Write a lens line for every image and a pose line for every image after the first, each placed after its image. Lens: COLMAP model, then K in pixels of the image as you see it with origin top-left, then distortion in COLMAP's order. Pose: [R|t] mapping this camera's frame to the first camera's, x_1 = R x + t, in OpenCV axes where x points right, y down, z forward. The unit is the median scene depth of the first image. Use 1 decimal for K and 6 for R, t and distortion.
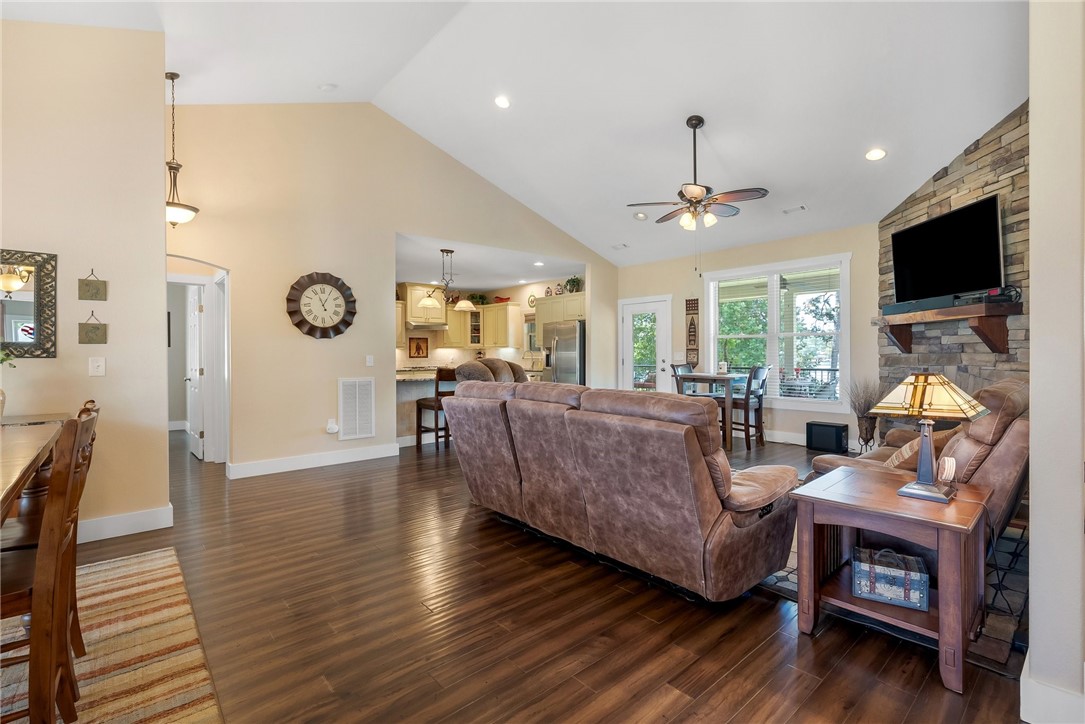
lens RADIAL K [[490.5, 0, 545.9], [0, 490.5, 356.6], [0, 0, 1]] dist [-0.000750, 0.000689]
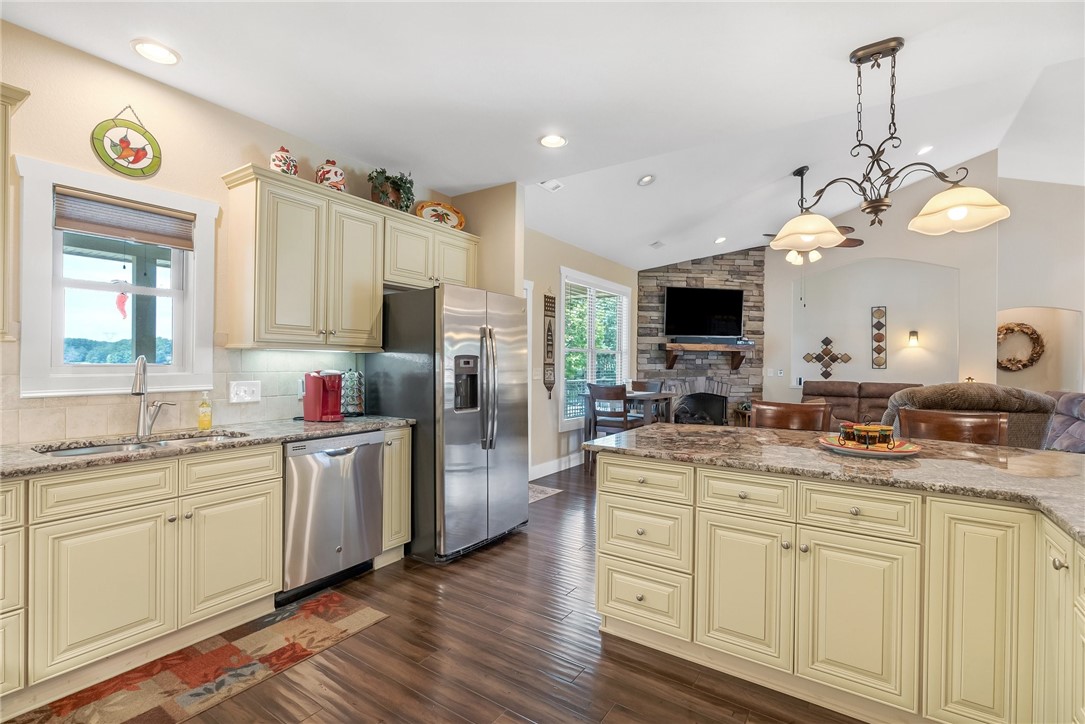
lens RADIAL K [[497.1, 0, 546.8], [0, 497.1, 361.7], [0, 0, 1]] dist [-0.001354, -0.000153]
pose [[-0.267685, 0.005874, 0.963489, -0.208536], [-0.000215, 0.999981, -0.006156, -0.006812], [-0.963507, -0.001855, -0.267678, 0.595973]]
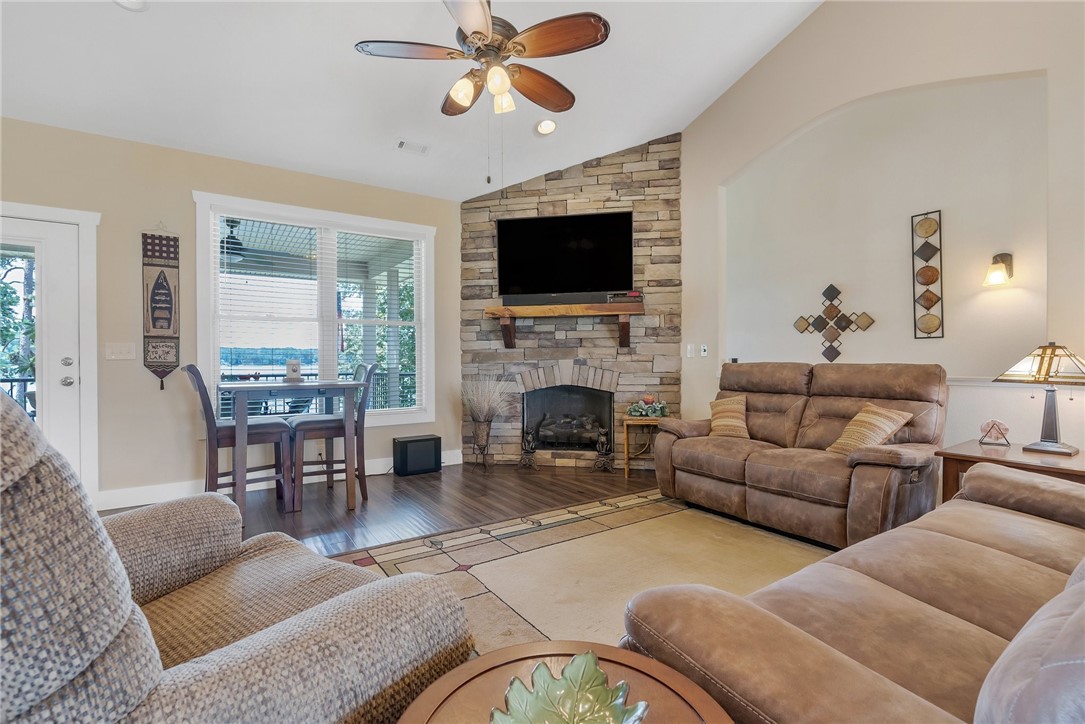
lens RADIAL K [[497.1, 0, 546.8], [0, 497.1, 361.7], [0, 0, 1]] dist [-0.001354, -0.000153]
pose [[0.123021, 0.002493, 0.992401, -0.074360], [0.012560, 0.999913, -0.004069, 0.008319], [-0.992325, 0.012965, 0.122979, 0.274056]]
